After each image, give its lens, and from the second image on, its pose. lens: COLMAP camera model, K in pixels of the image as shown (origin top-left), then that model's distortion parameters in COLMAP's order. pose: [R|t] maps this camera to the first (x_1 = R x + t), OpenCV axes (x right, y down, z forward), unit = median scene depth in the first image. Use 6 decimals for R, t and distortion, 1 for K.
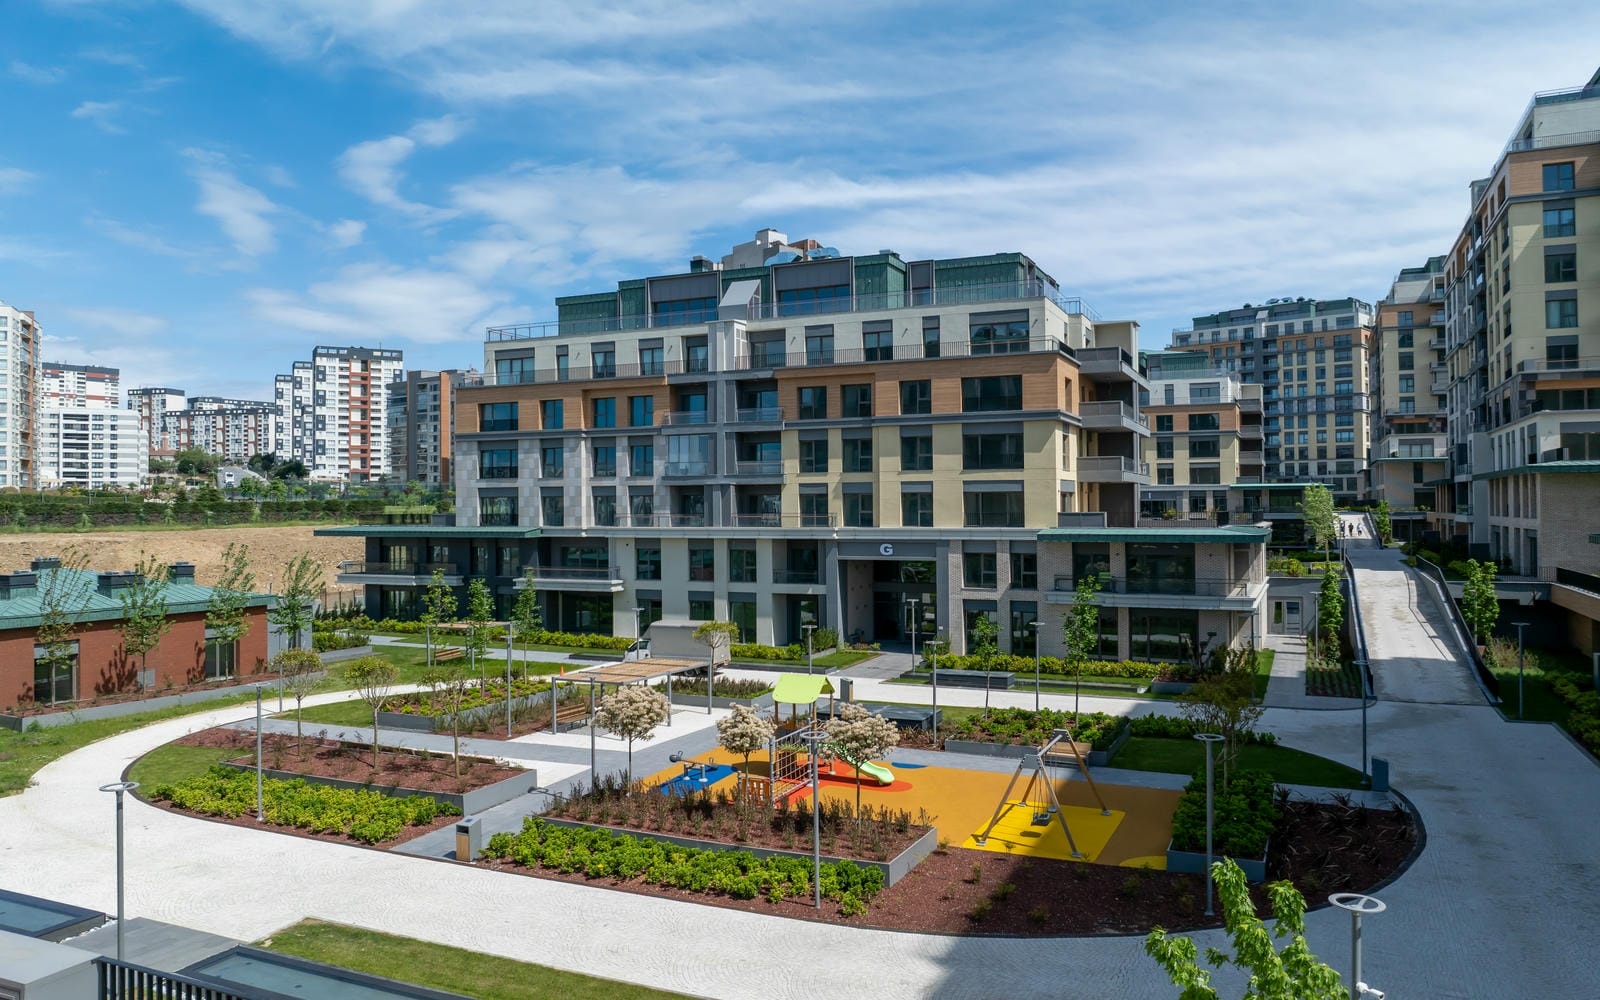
lens RADIAL K [[1143.6, 0, 800.4], [0, 1143.6, 515.0], [0, 0, 1]] dist [-0.044758, 0.016325]
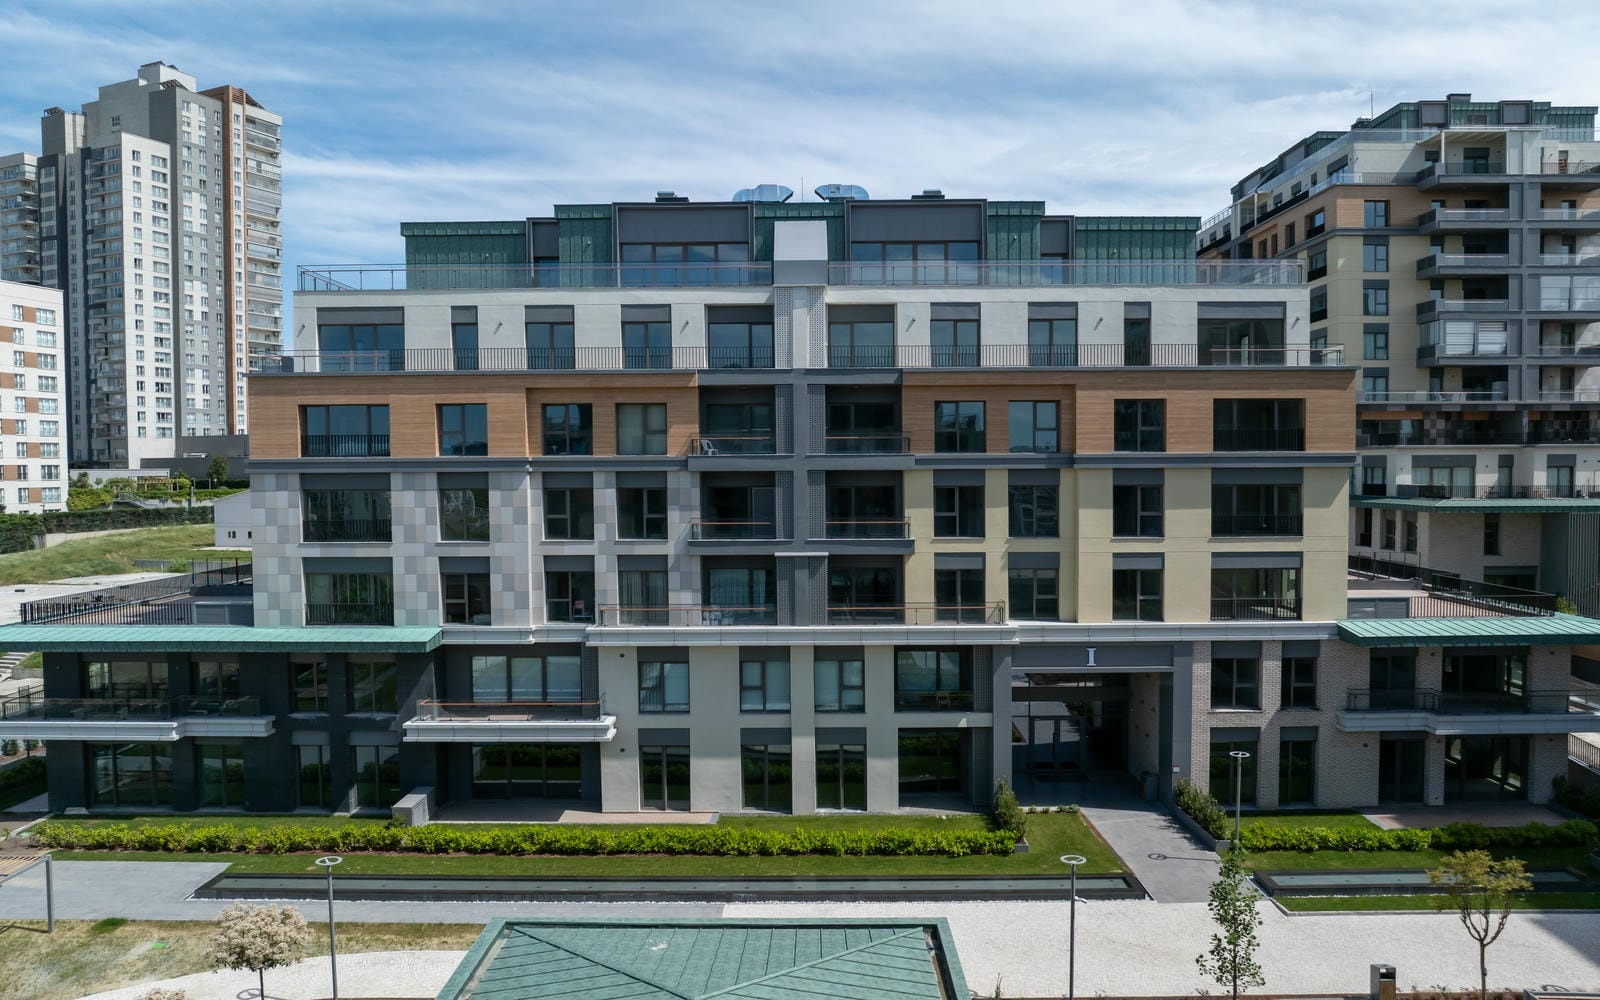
lens RADIAL K [[1143.6, 0, 789.6], [0, 1143.6, 498.6], [0, 0, 1]] dist [-0.044758, 0.016325]
pose [[0.912979, -0.014248, 0.407757, -0.324132], [0.004262, 0.999669, 0.025389, -0.072735], [-0.407984, -0.021442, 0.912737, 0.450371]]
